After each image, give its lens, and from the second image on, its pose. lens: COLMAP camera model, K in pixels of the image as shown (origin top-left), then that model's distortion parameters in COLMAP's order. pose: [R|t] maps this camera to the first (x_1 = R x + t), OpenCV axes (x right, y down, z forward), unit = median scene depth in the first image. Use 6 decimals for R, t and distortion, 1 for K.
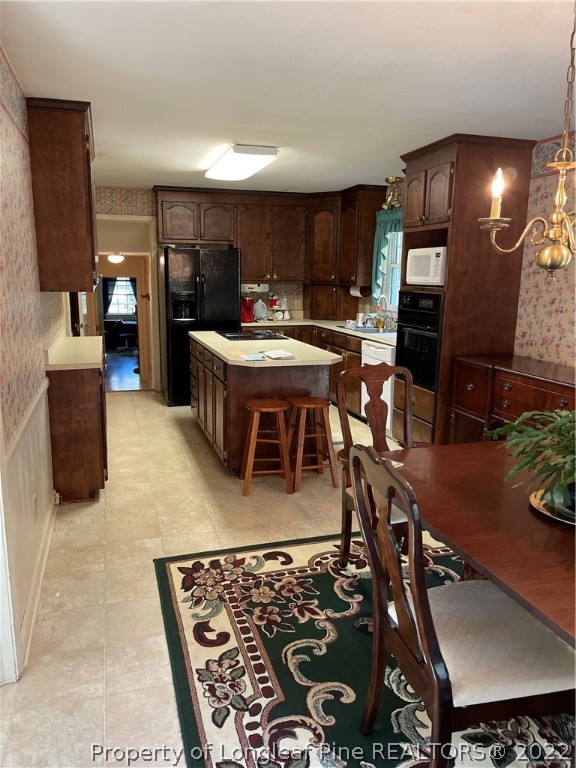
lens RADIAL K [[572.8, 0, 282.9], [0, 572.8, 388.2], [0, 0, 1]] dist [0.065808, -0.077005]
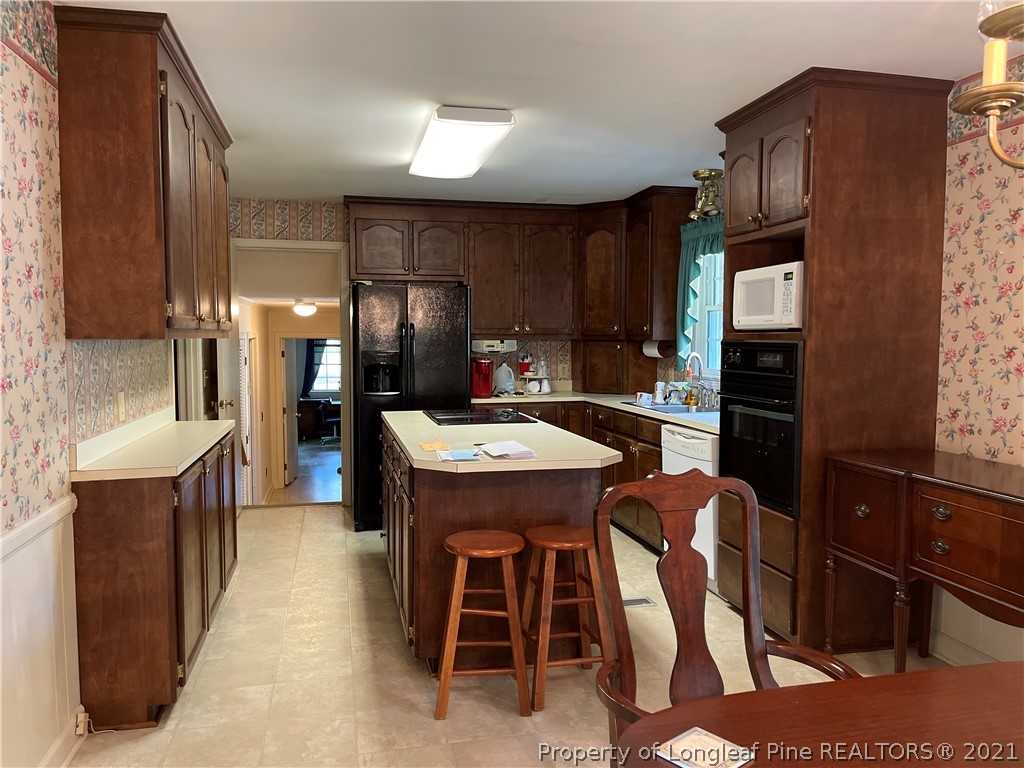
lens RADIAL K [[763.9, 0, 514.9], [0, 763.9, 389.2], [0, 0, 1]] dist [0.065197, -0.072734]
pose [[0.997897, -0.005973, -0.064543, 0.046073], [-0.002579, 0.991298, -0.131611, -0.017811], [0.064768, 0.131500, 0.989198, 0.238582]]
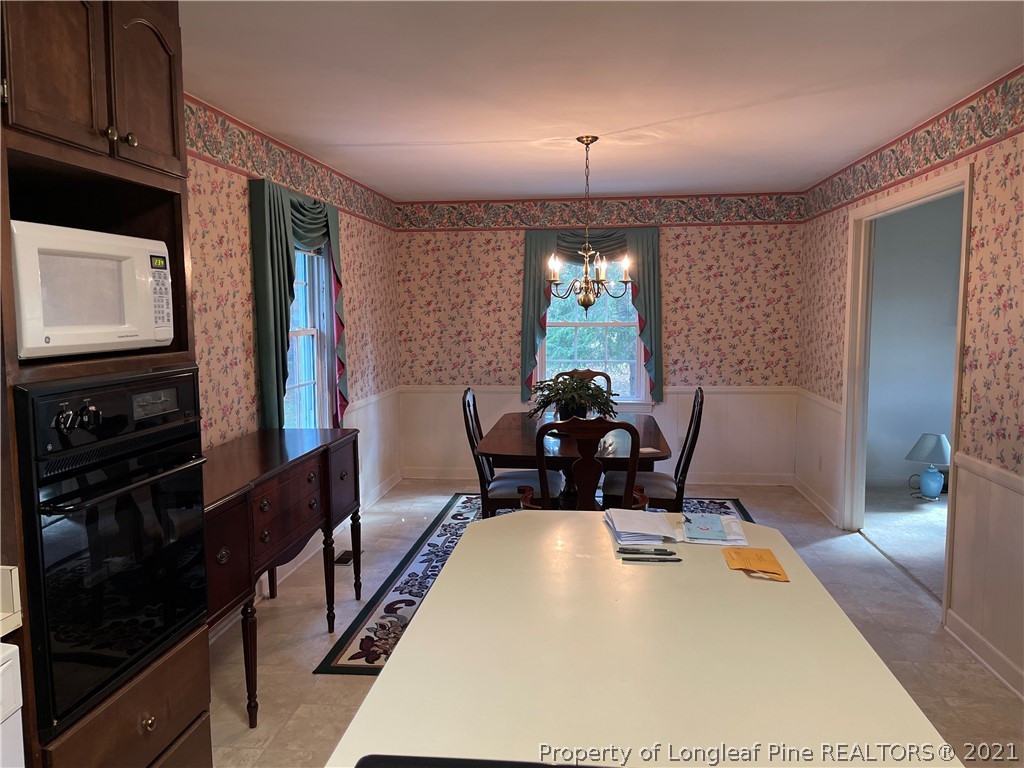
lens RADIAL K [[763.8, 0, 508.6], [0, 763.8, 390.5], [0, 0, 1]] dist [0.065808, -0.077005]
pose [[-0.914556, -0.050762, 0.401262, -0.115177], [0.073140, 0.954981, 0.287510, -0.272998], [-0.397792, 0.292292, -0.869671, 1.333836]]
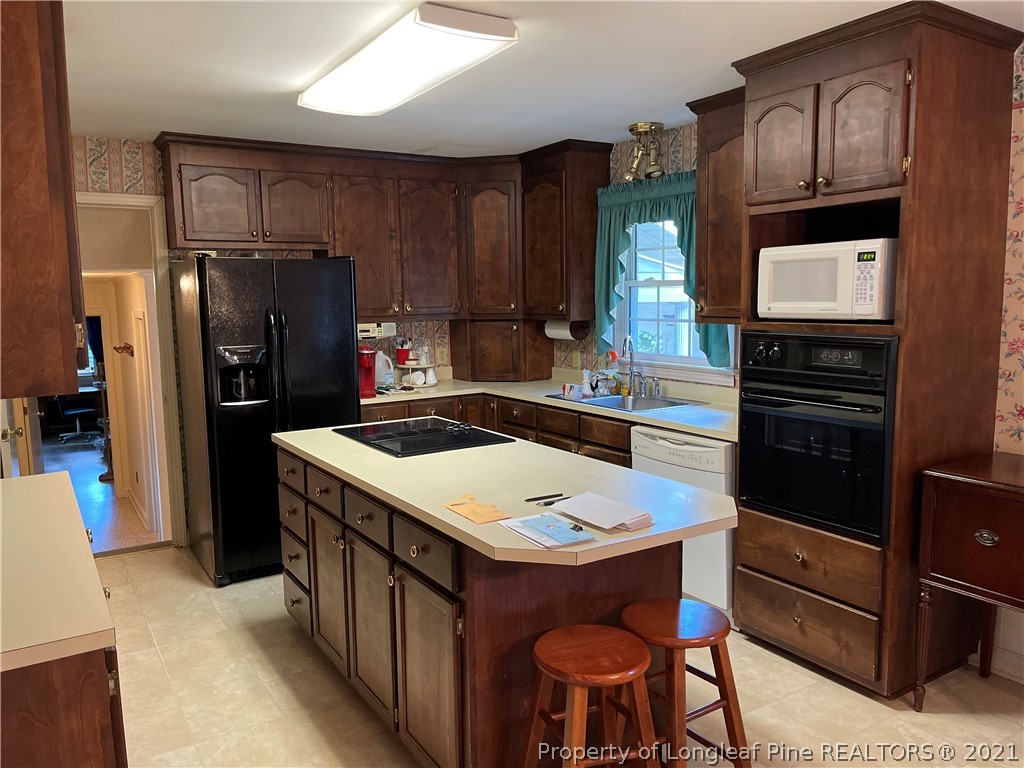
lens RADIAL K [[763.8, 0, 508.6], [0, 763.8, 390.5], [0, 0, 1]] dist [0.065808, -0.077005]
pose [[0.964687, -0.060067, 0.256459, -0.180446], [0.078955, 0.994822, -0.063990, -0.103551], [-0.251288, 0.081979, 0.964435, 0.469659]]
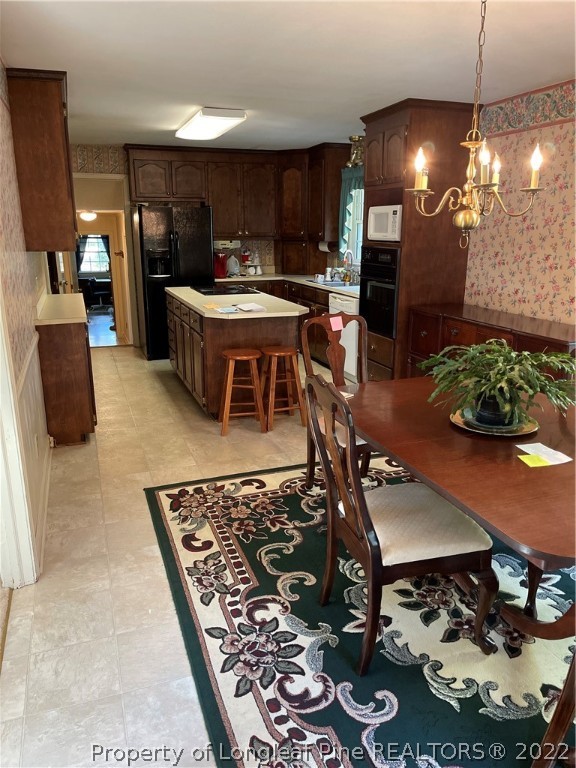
lens RADIAL K [[572.9, 0, 288.0], [0, 572.9, 384.0], [0, 0, 1]] dist [0.065197, -0.072734]
pose [[0.998562, -0.024599, 0.047634, 0.007864], [0.021263, 0.997368, 0.069315, 0.011745], [-0.049213, -0.068202, 0.996457, -0.094404]]
